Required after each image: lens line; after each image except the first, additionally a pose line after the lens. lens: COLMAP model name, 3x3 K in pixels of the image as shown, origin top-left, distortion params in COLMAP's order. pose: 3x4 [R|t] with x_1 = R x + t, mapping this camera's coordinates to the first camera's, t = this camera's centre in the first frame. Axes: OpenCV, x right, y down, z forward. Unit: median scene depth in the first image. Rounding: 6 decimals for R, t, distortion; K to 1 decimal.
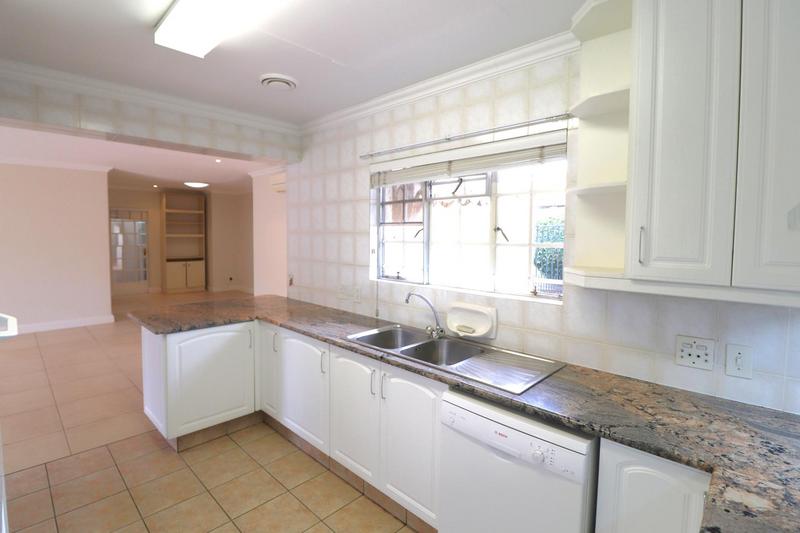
lens RADIAL K [[391.1, 0, 404.4], [0, 391.1, 262.2], [0, 0, 1]] dist [-0.004100, -0.001019]
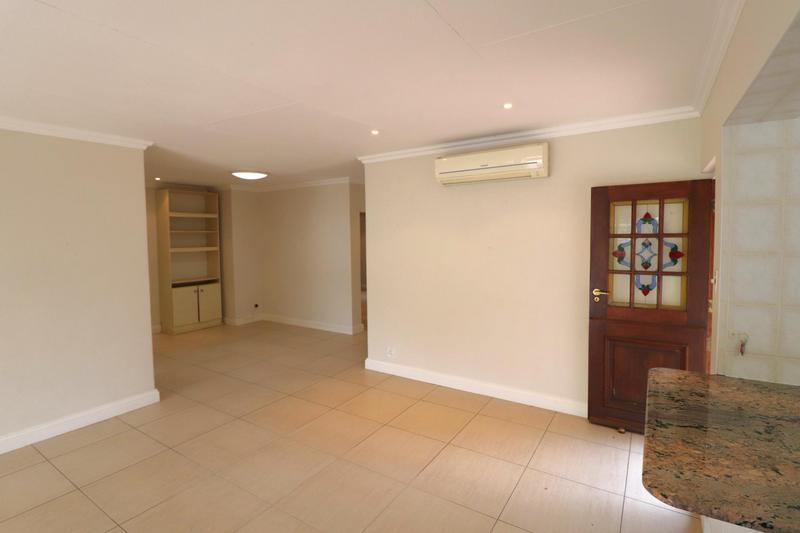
lens RADIAL K [[391.1, 0, 397.4], [0, 391.1, 265.3], [0, 0, 1]] dist [-0.004100, -0.001019]
pose [[0.980094, -0.037152, 0.195029, -0.340586], [0.035908, 0.999306, 0.009911, -0.033318], [-0.195262, -0.002710, 0.980747, 0.233553]]
